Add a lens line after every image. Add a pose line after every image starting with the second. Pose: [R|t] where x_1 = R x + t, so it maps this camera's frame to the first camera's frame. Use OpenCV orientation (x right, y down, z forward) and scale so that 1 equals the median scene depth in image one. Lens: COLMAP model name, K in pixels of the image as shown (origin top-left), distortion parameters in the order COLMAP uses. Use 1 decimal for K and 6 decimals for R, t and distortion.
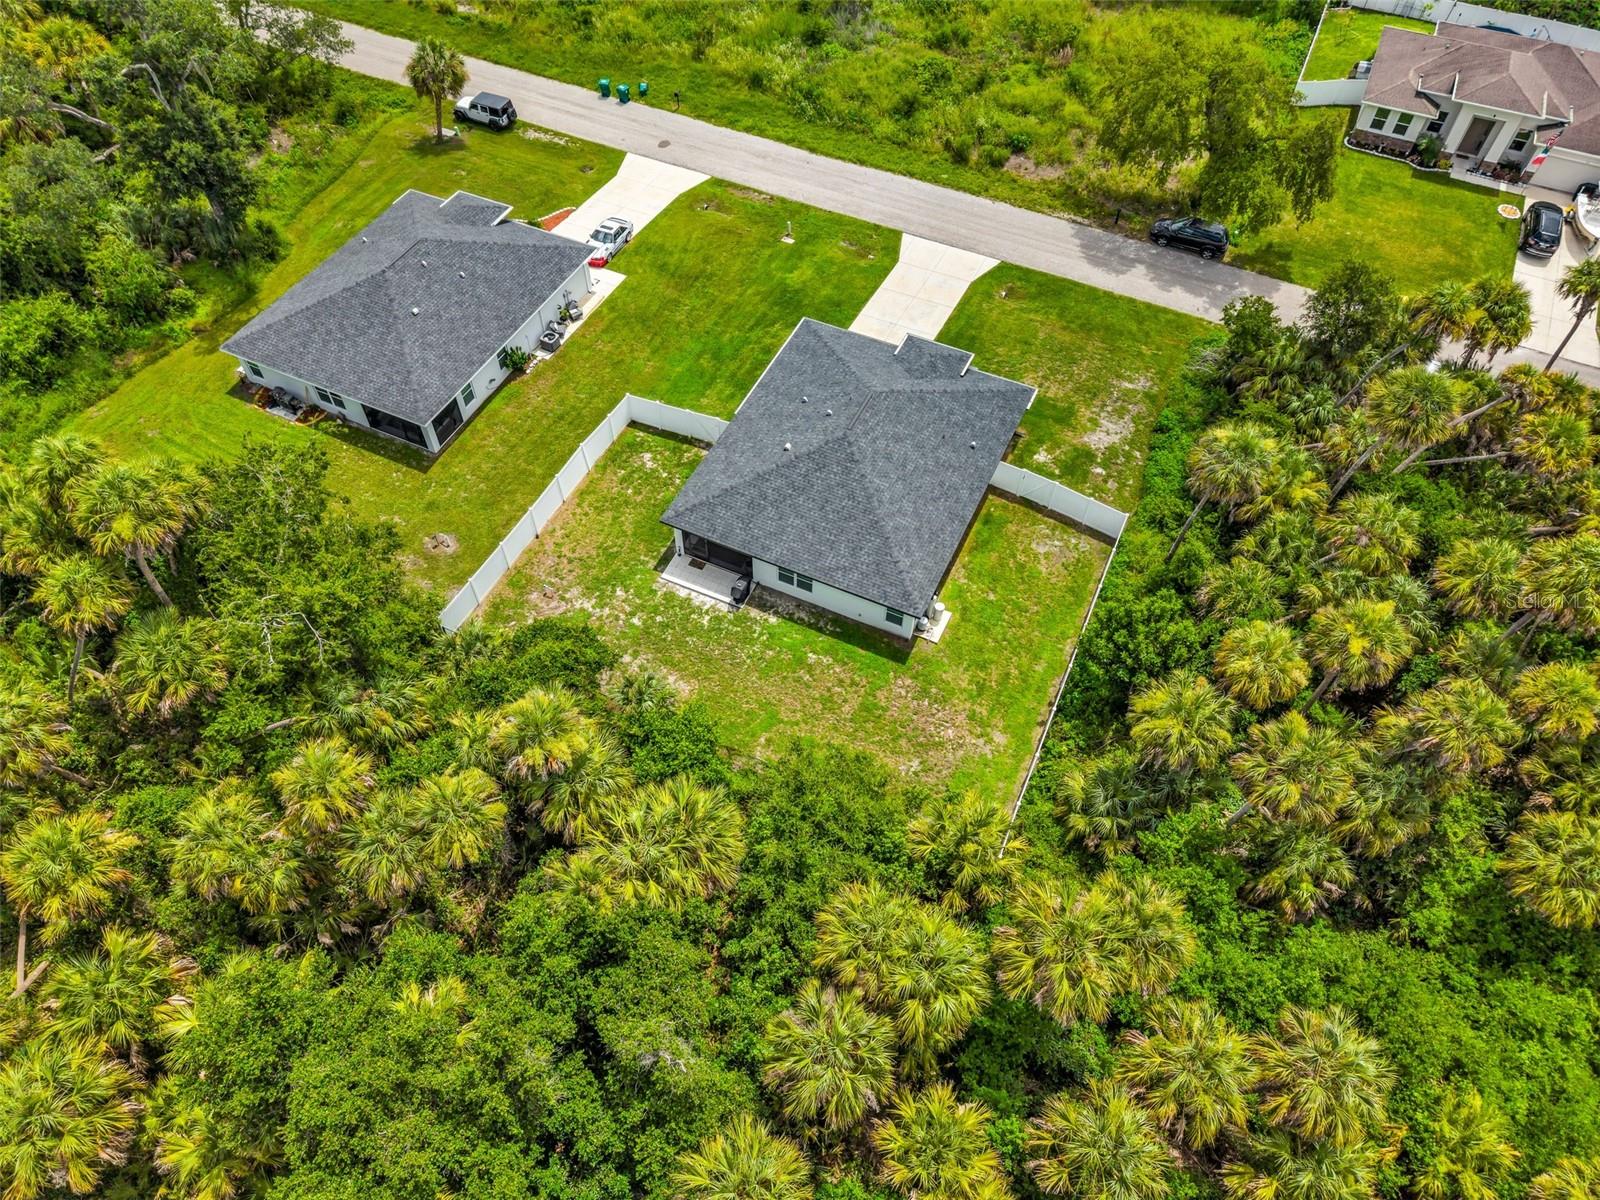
lens RADIAL K [[1071.9, 0, 800.0], [0, 1071.9, 600.0], [0, 0, 1]] dist [0.030677, -0.030192]
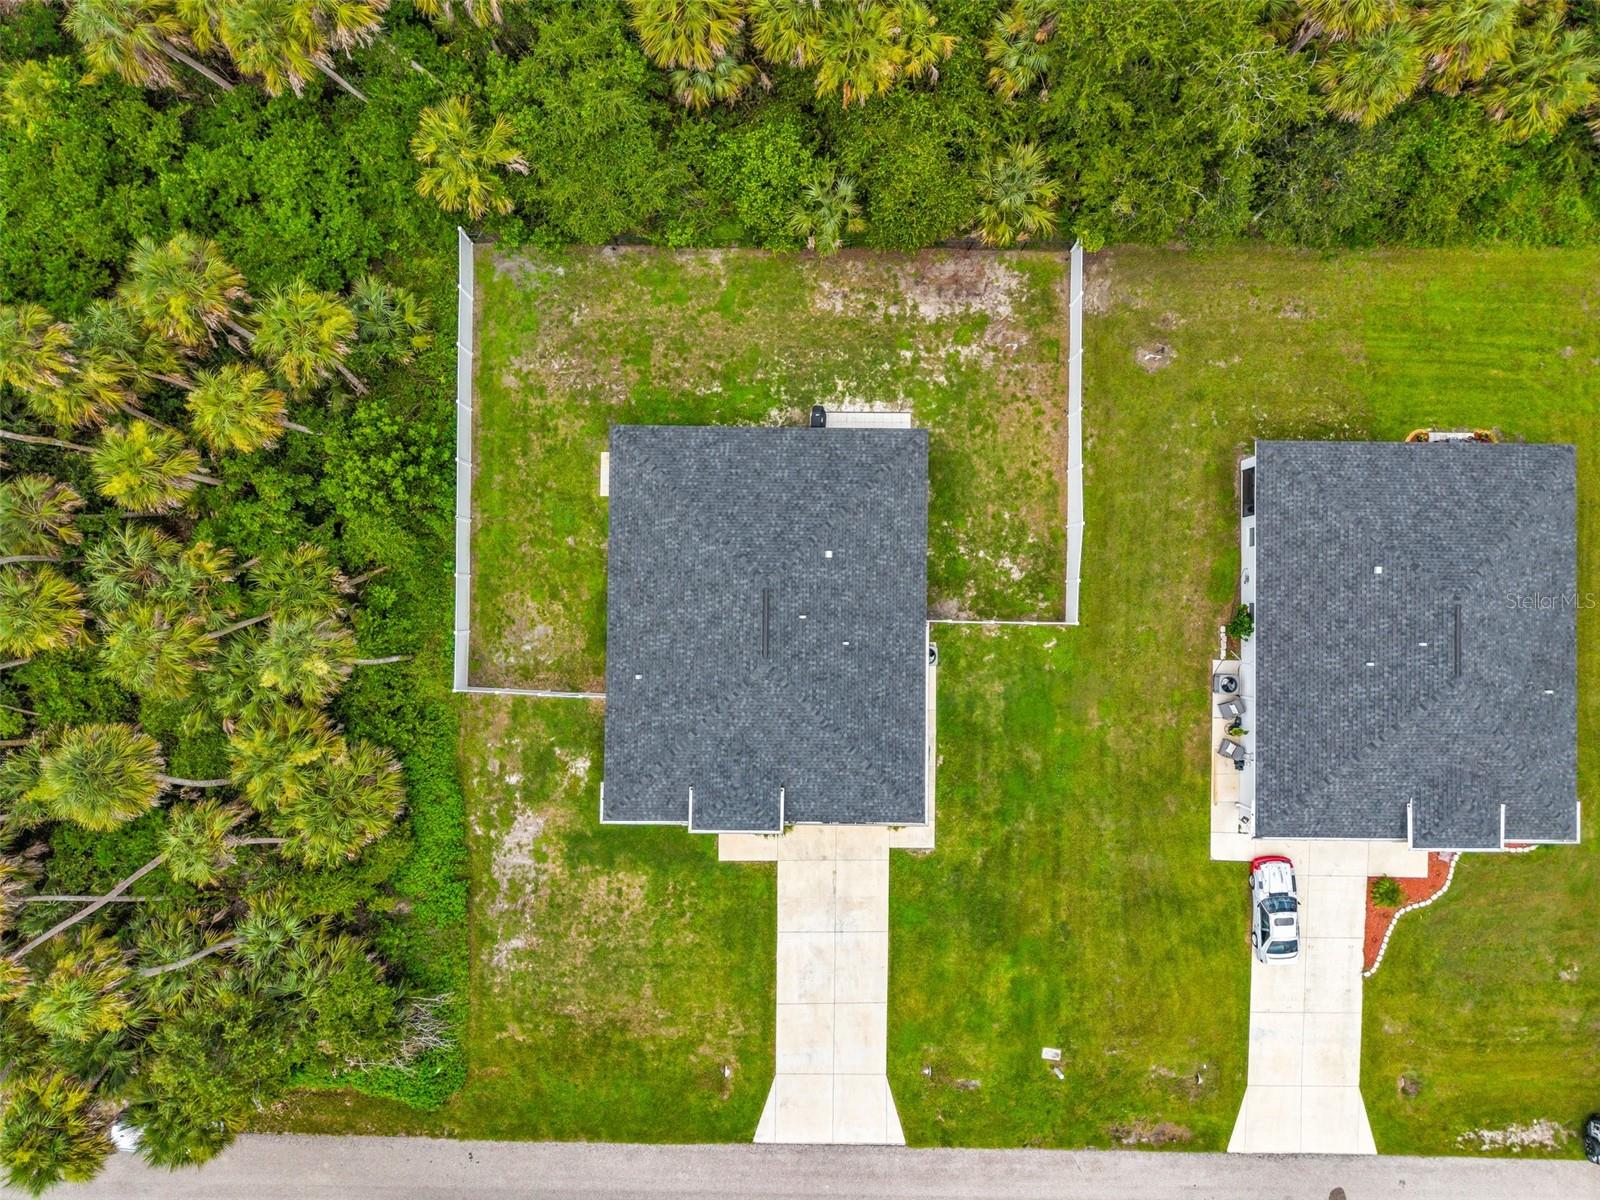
lens RADIAL K [[1071.9, 0, 800.0], [0, 1071.9, 600.0], [0, 0, 1]] dist [0.030677, -0.030192]
pose [[-0.910085, 0.413545, -0.026954, 0.037370], [-0.342768, -0.714579, 0.609826, -0.544407], [0.232930, 0.564232, 0.792077, 0.283770]]
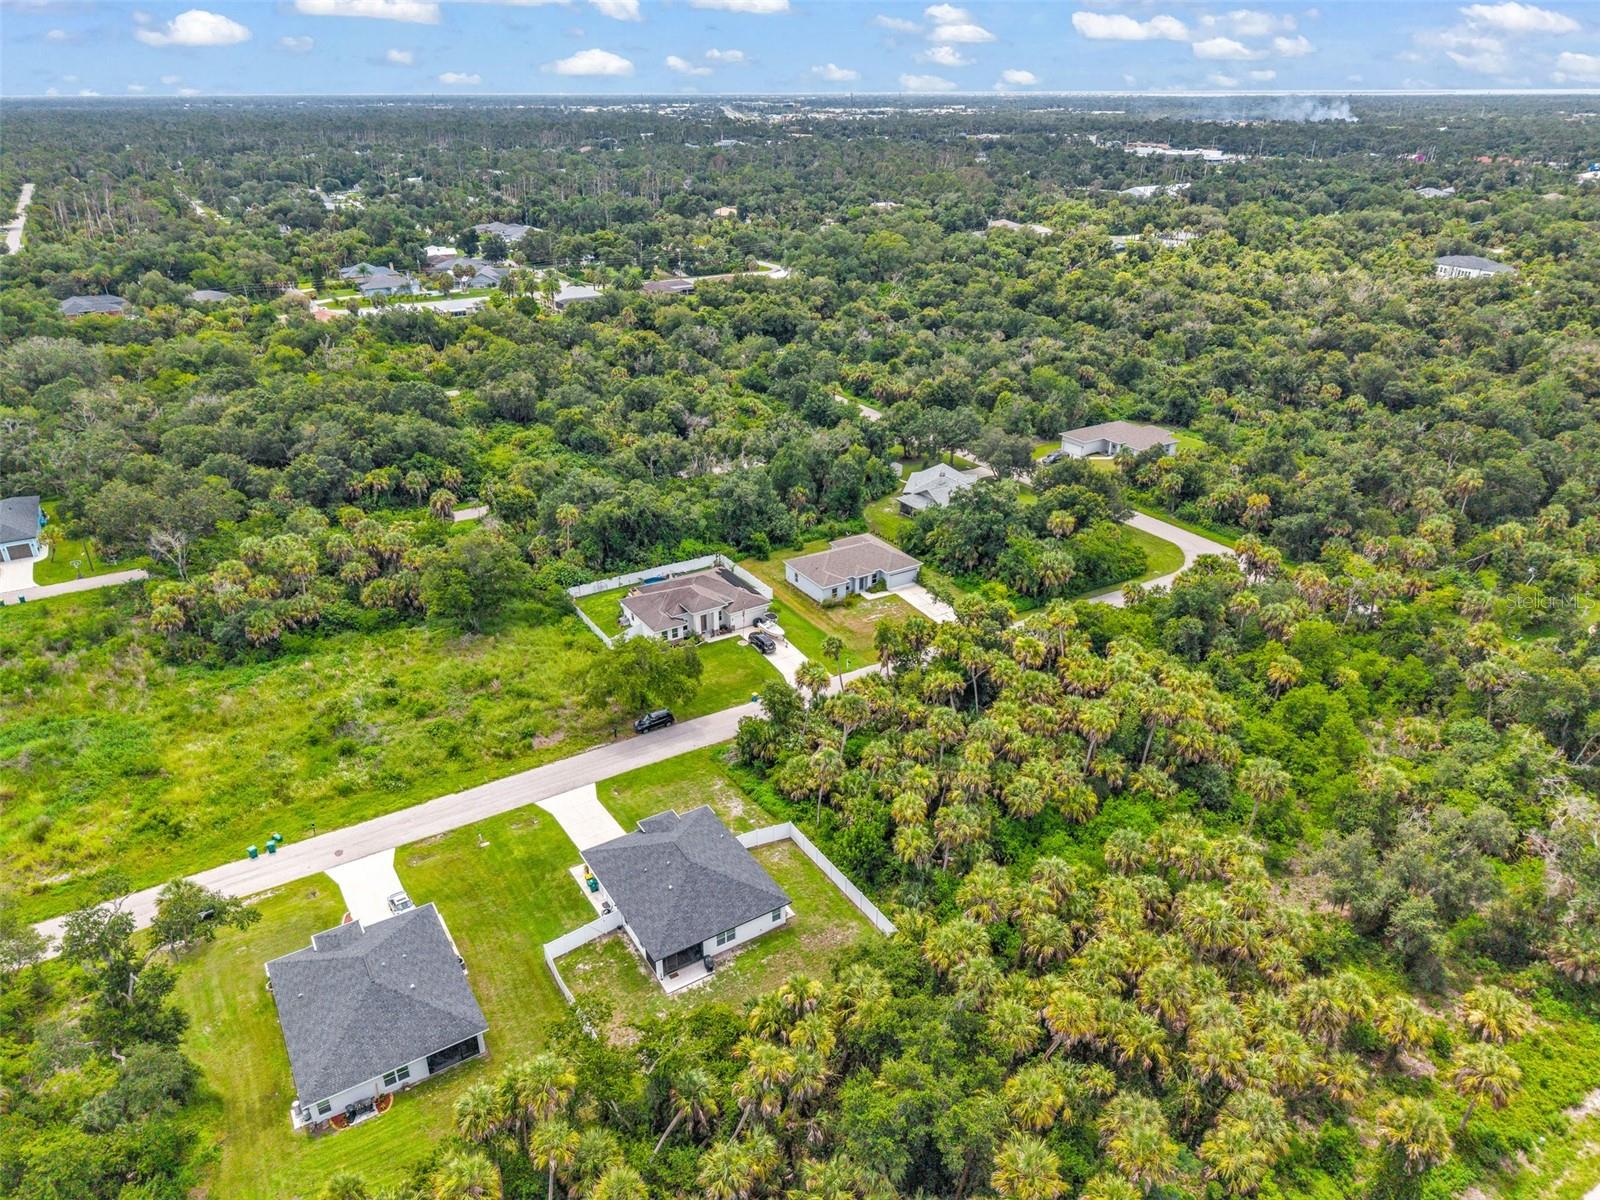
lens RADIAL K [[1071.4, 0, 802.2], [0, 1071.4, 595.0], [0, 0, 1]] dist [0.064703, -0.104258]
pose [[0.539000, -0.370460, 0.756464, -0.891039], [0.676970, 0.724909, -0.127352, -0.097058], [-0.501189, 0.580746, 0.641516, -0.476716]]
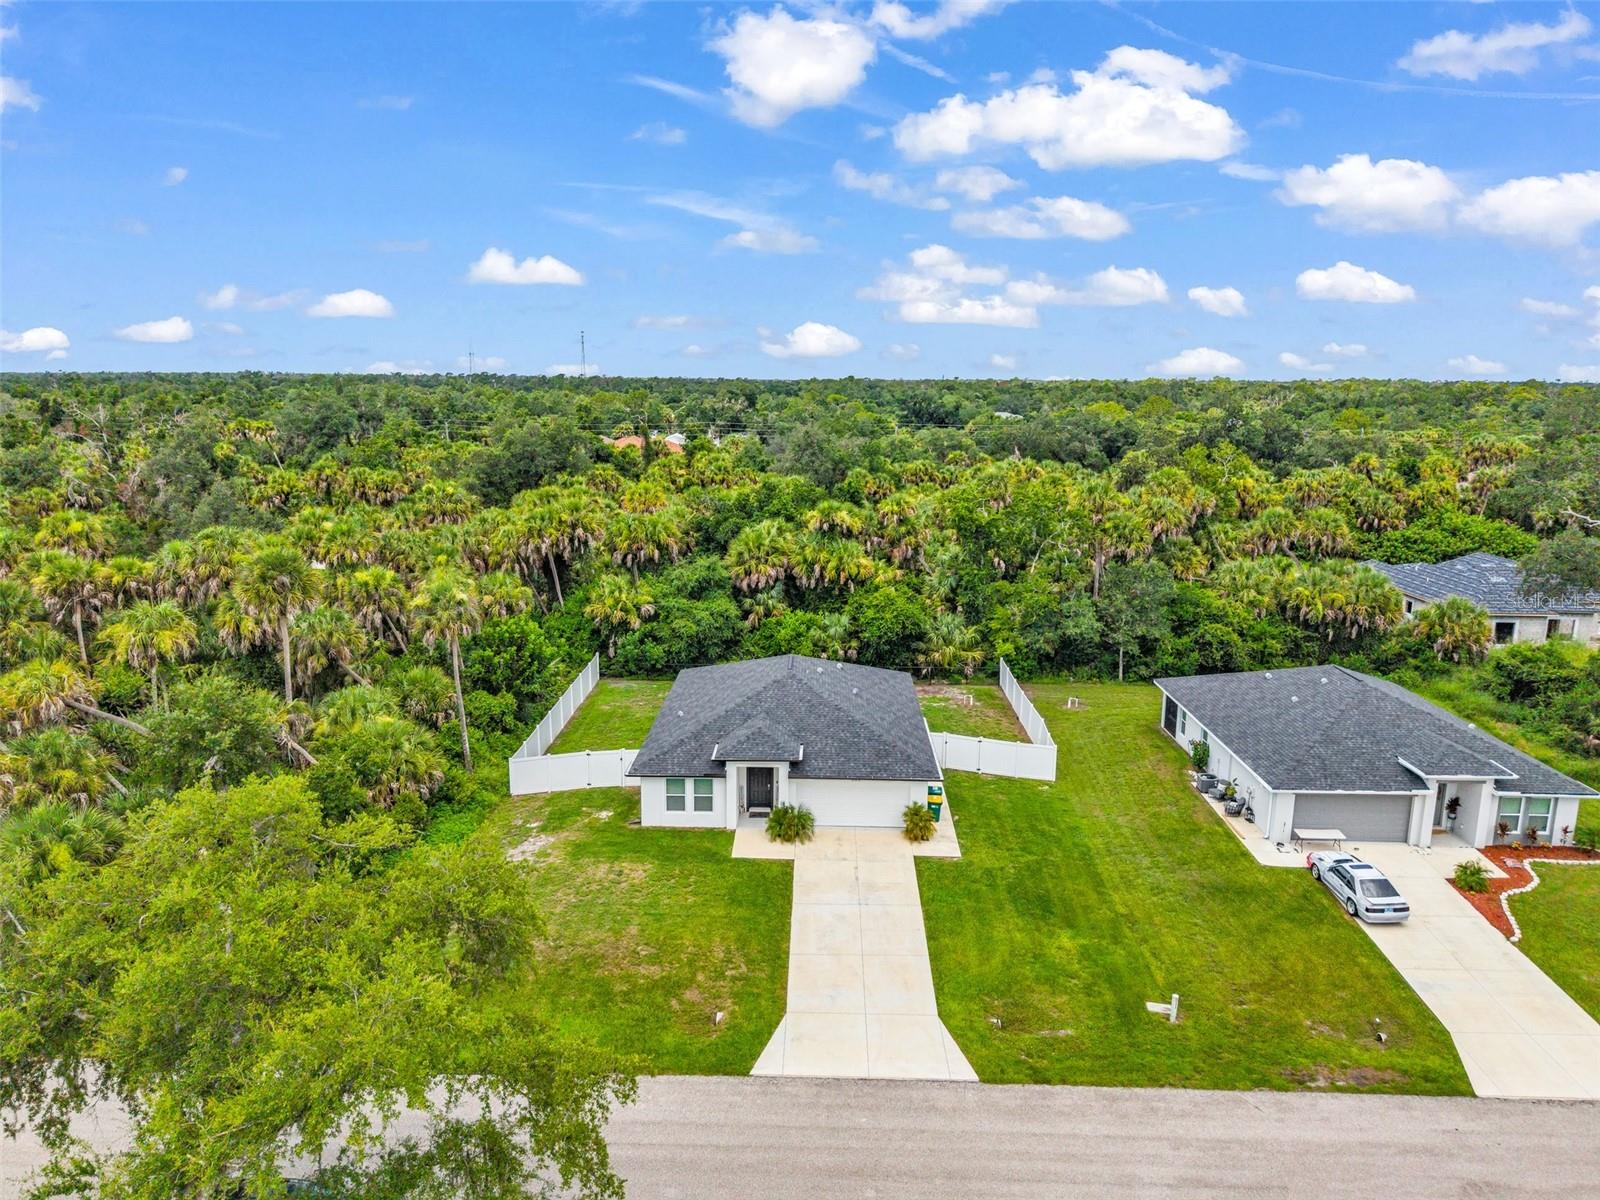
lens RADIAL K [[1071.9, 0, 800.0], [0, 1071.9, 600.0], [0, 0, 1]] dist [0.030677, -0.030192]
pose [[-0.915659, 0.064536, -0.396742, 0.368704], [-0.331528, 0.436856, 0.836209, -0.870939], [0.227285, 0.897213, -0.378615, 1.086863]]
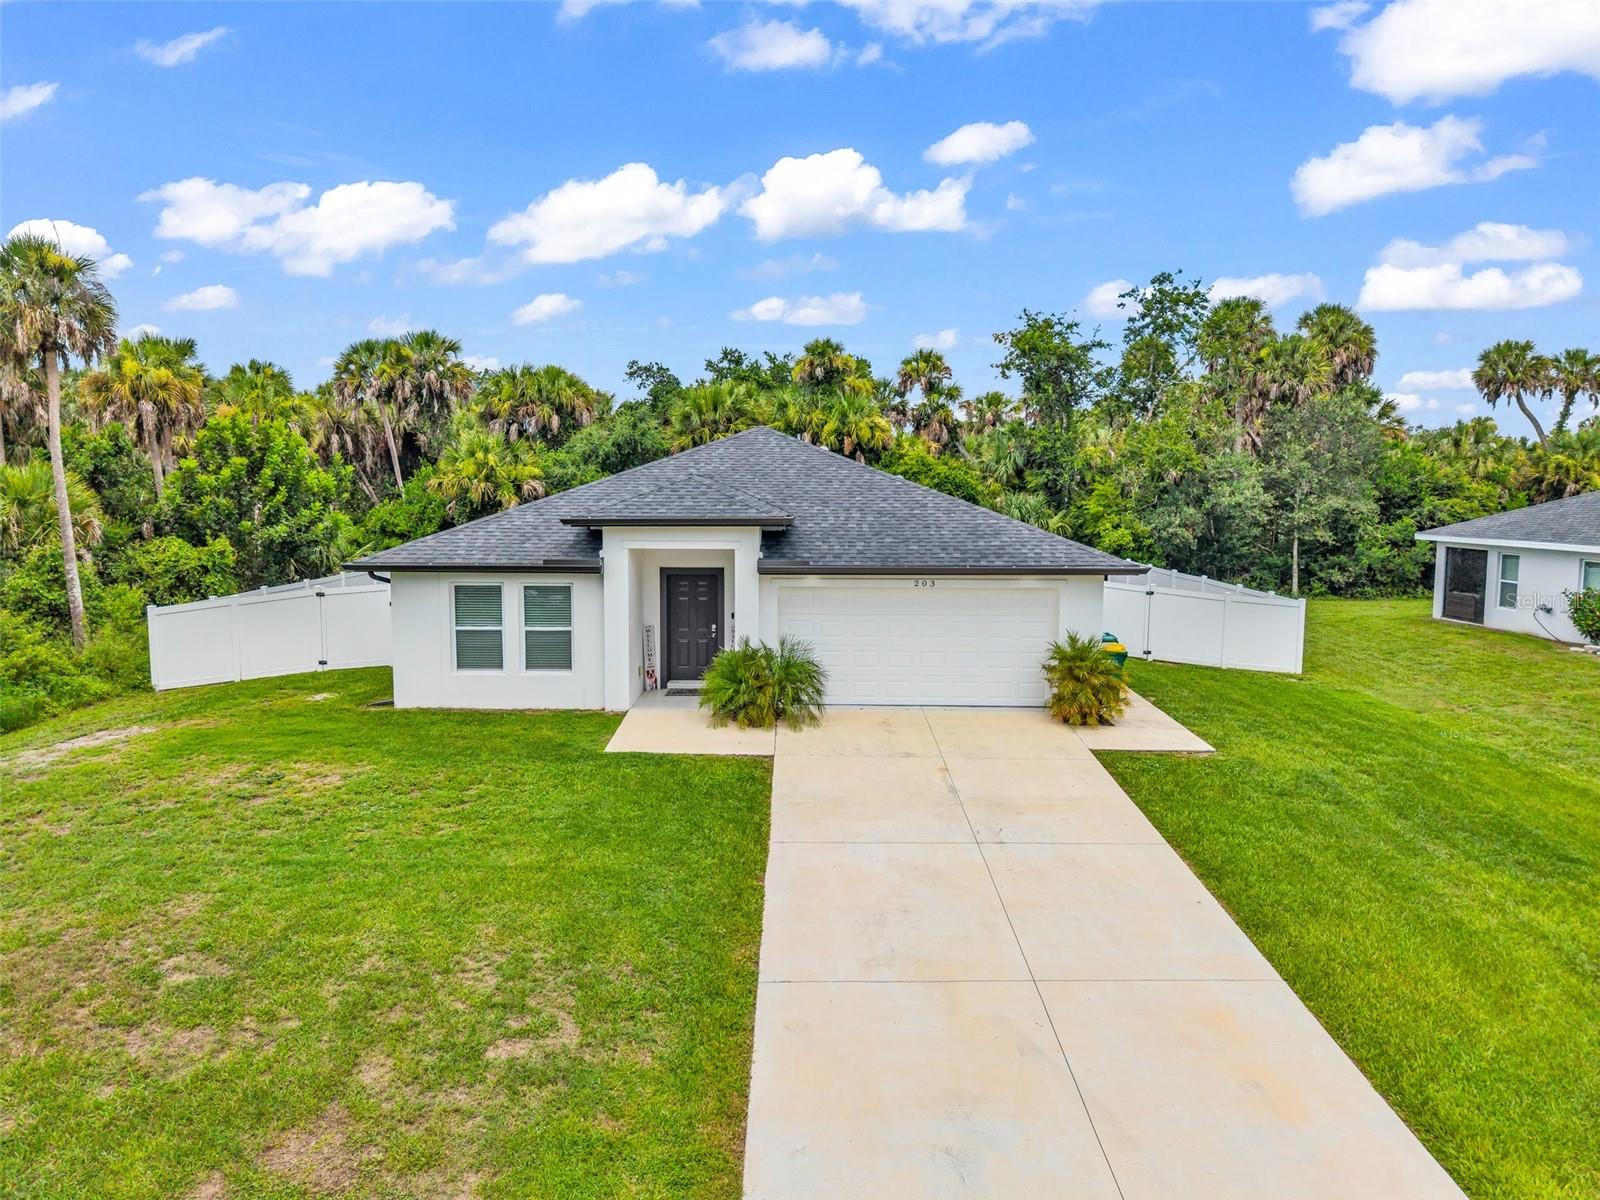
lens RADIAL K [[1071.9, 0, 800.0], [0, 1071.9, 600.0], [0, 0, 1]] dist [0.030677, -0.030192]
pose [[-0.906249, 0.027403, -0.421856, 0.208359], [-0.345953, 0.525442, 0.777321, -0.435045], [0.242961, 0.850388, -0.466701, 1.063255]]
